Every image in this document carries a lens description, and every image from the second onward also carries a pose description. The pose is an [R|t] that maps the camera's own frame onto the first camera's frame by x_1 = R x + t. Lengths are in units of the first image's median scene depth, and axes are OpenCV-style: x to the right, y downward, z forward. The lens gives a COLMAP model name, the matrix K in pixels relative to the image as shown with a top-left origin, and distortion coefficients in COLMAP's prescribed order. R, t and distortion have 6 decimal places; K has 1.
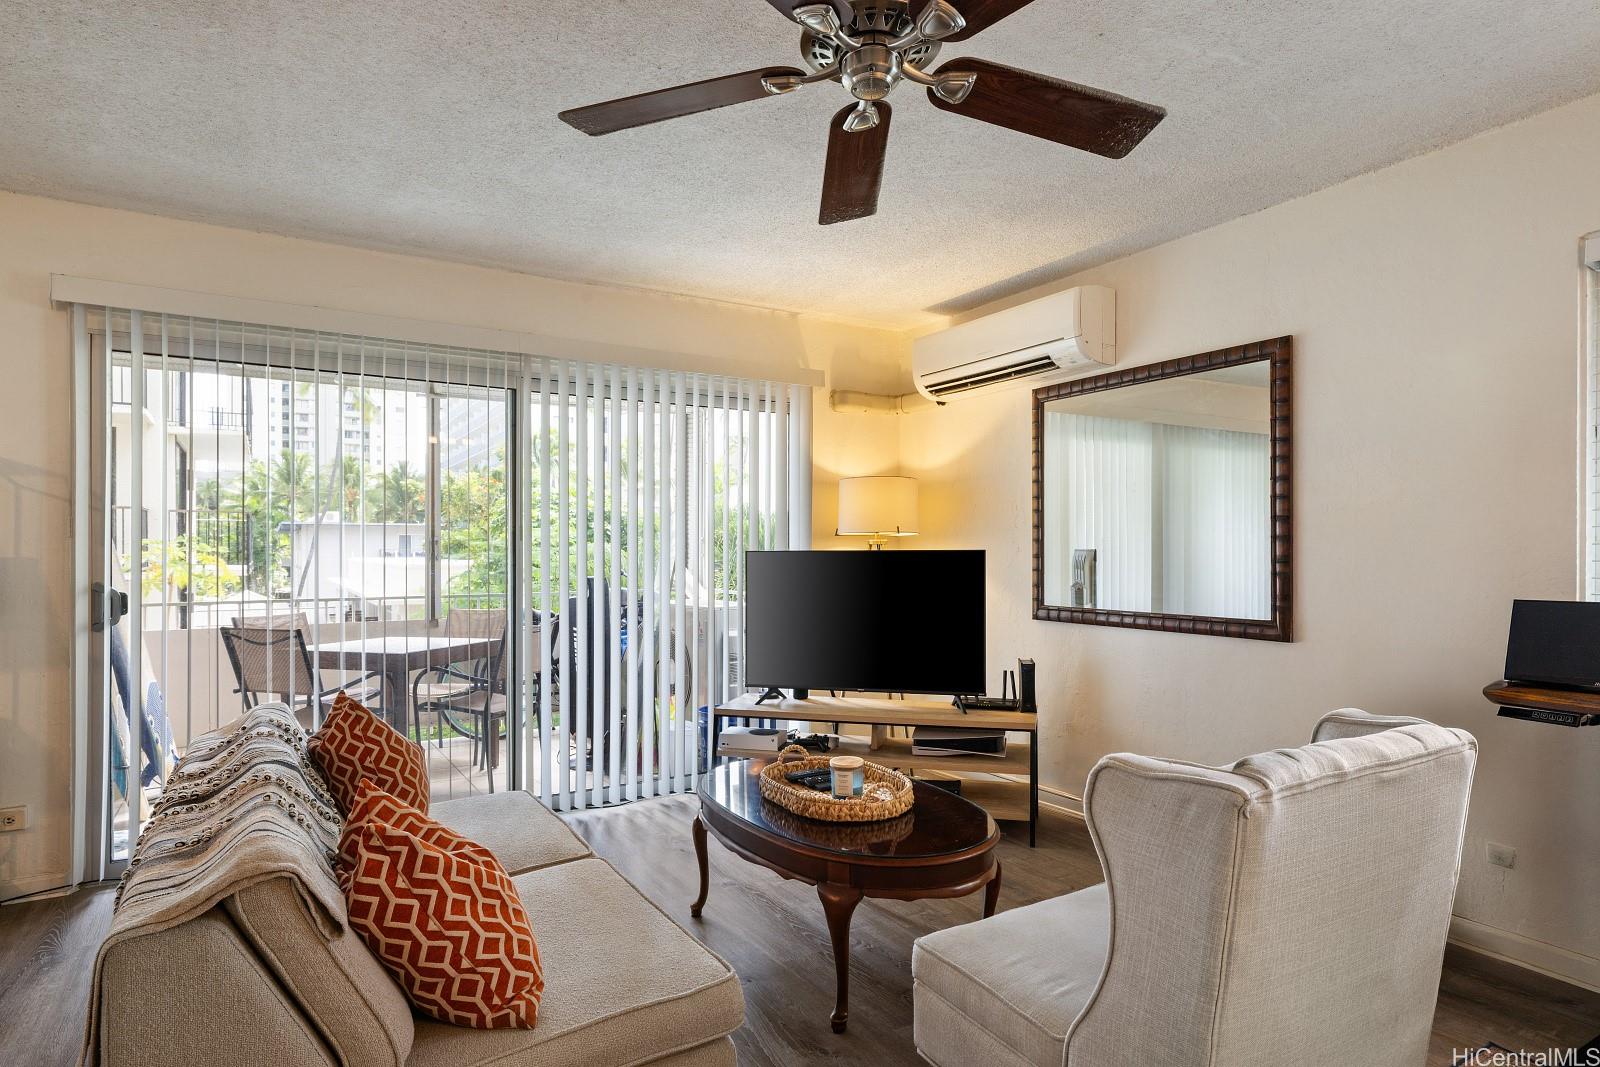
lens RADIAL K [[896.6, 0, 796.5], [0, 896.6, 543.8], [0, 0, 1]] dist [0.005040, 0.001448]
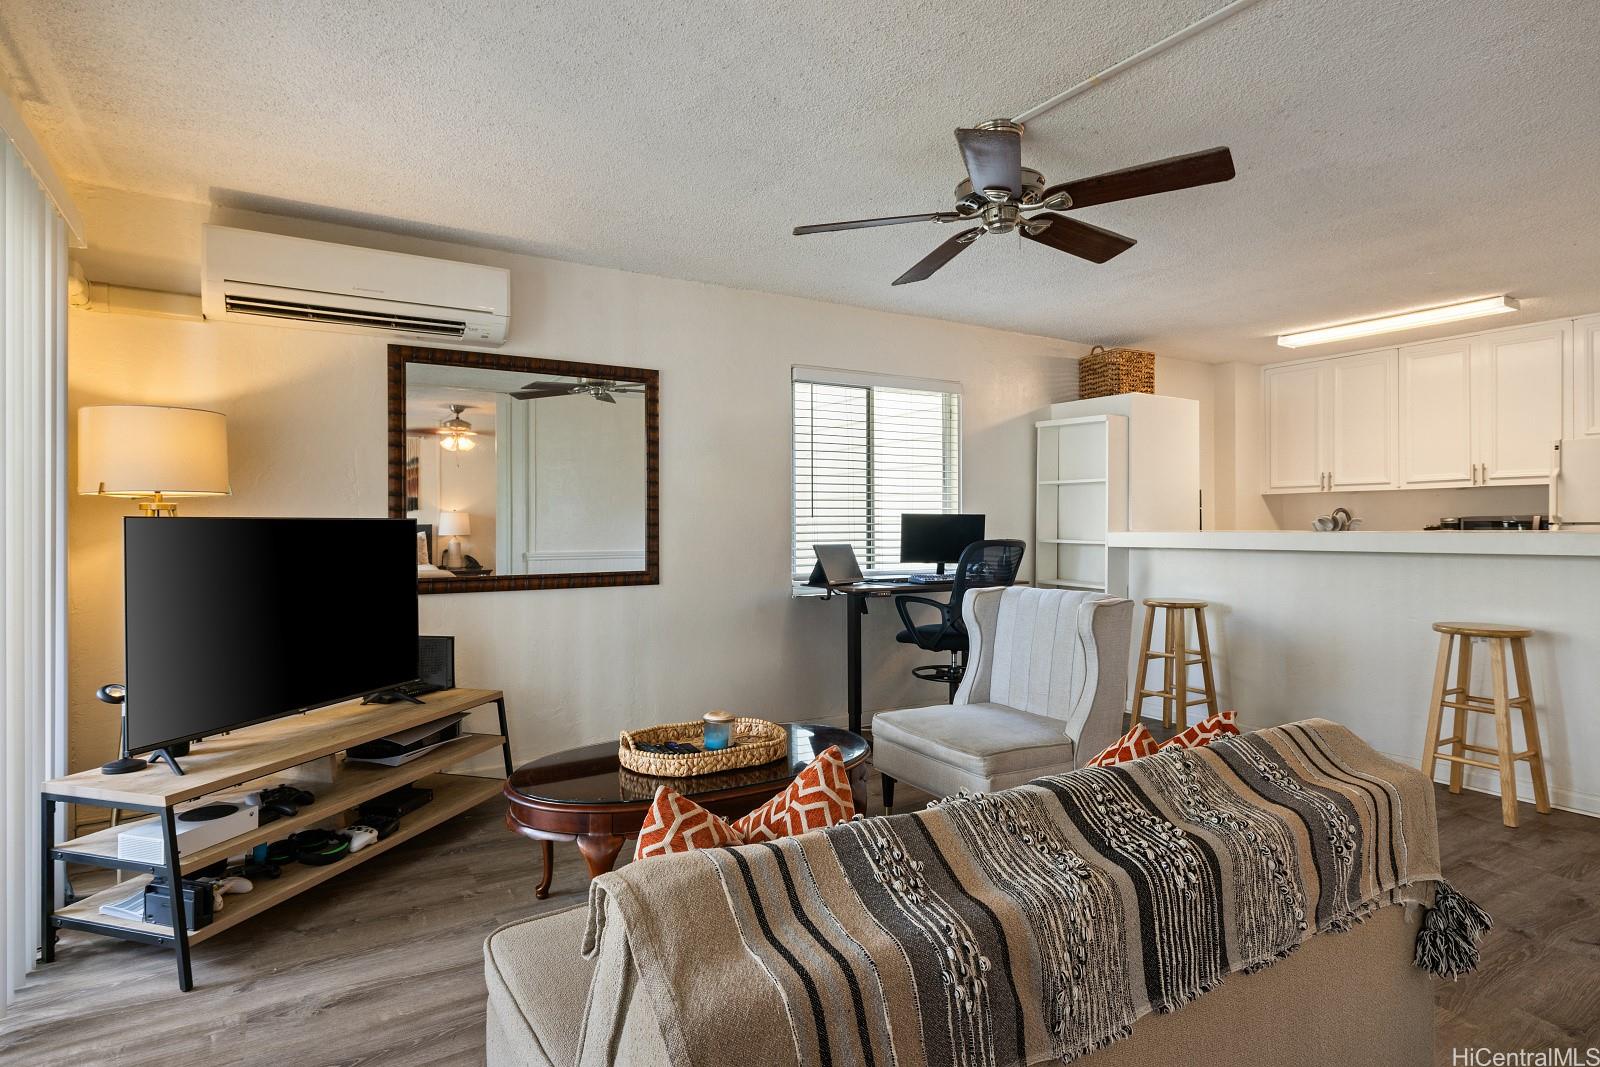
lens RADIAL K [[849.0, 0, 805.7], [0, 849.0, 532.6], [0, 0, 1]] dist [-0.001494, 0.001001]
pose [[0.005960, -0.002575, 0.999979, -0.579043], [-0.004478, 0.999987, 0.002602, 0.015587], [-0.999972, -0.004493, 0.005949, 0.546271]]
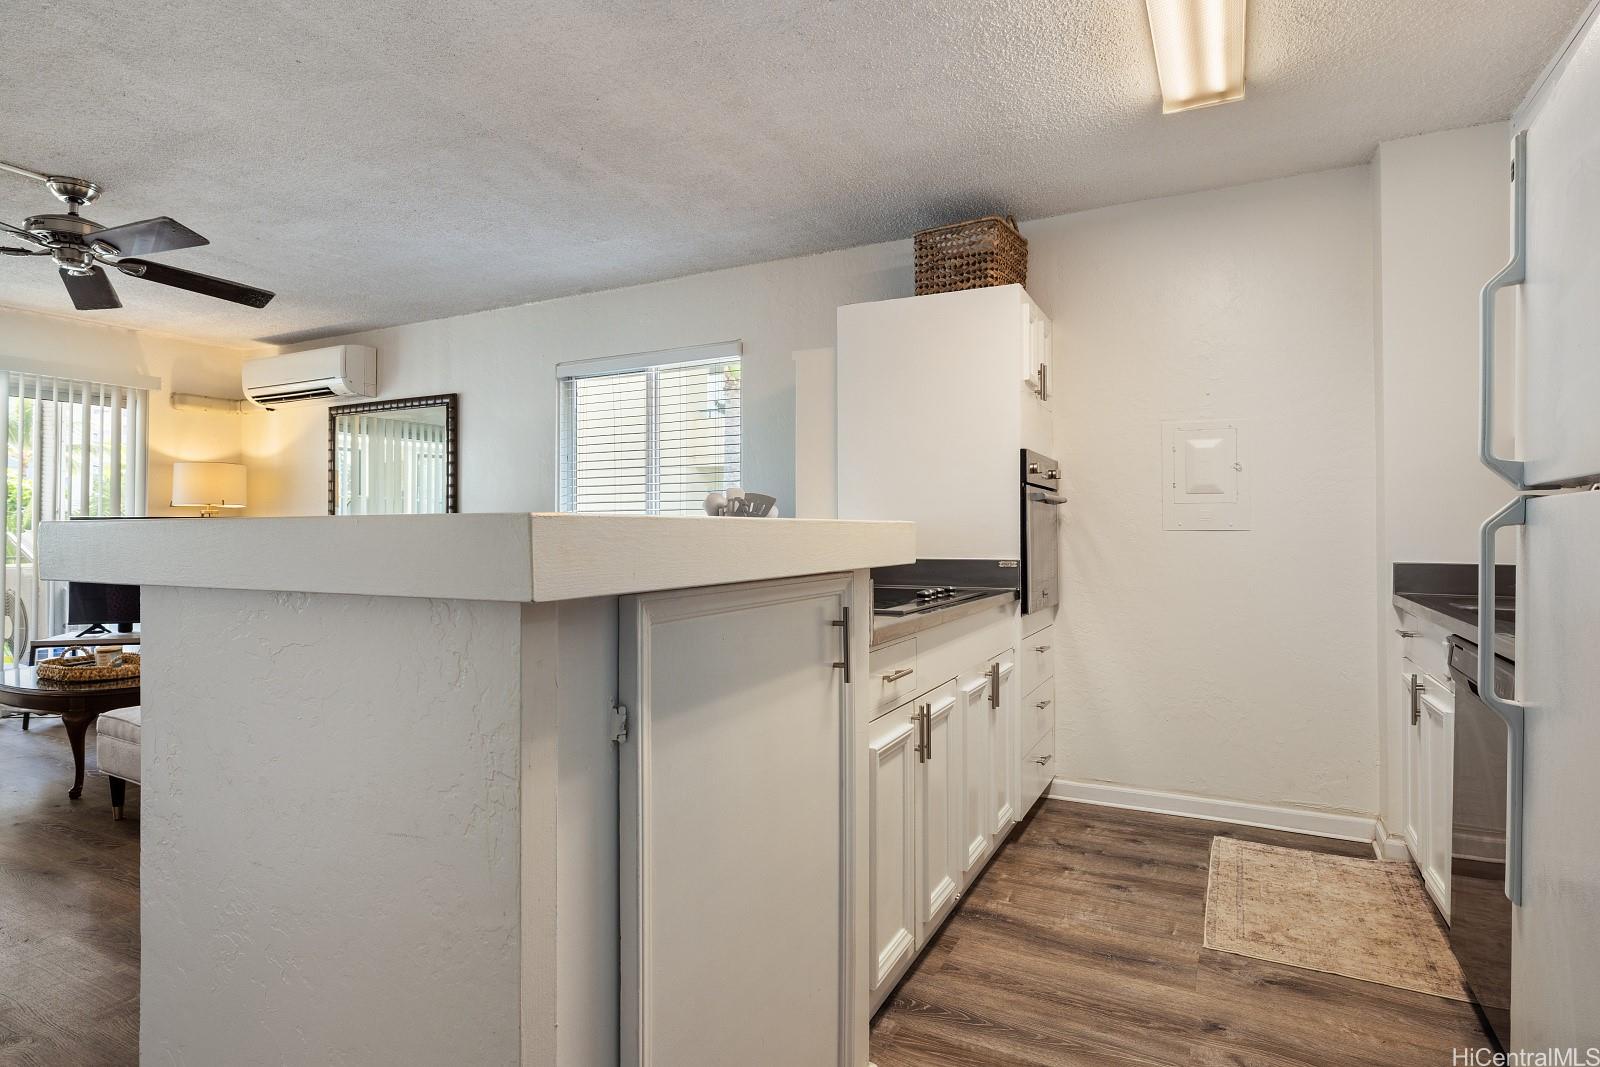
lens RADIAL K [[849.0, 0, 819.1], [0, 849.0, 508.3], [0, 0, 1]] dist [-0.001494, 0.001001]
pose [[0.857951, 0.018558, 0.513396, 0.233901], [-0.008777, 0.999731, -0.021470, 0.013721], [-0.513656, 0.013914, 0.857883, -0.564894]]
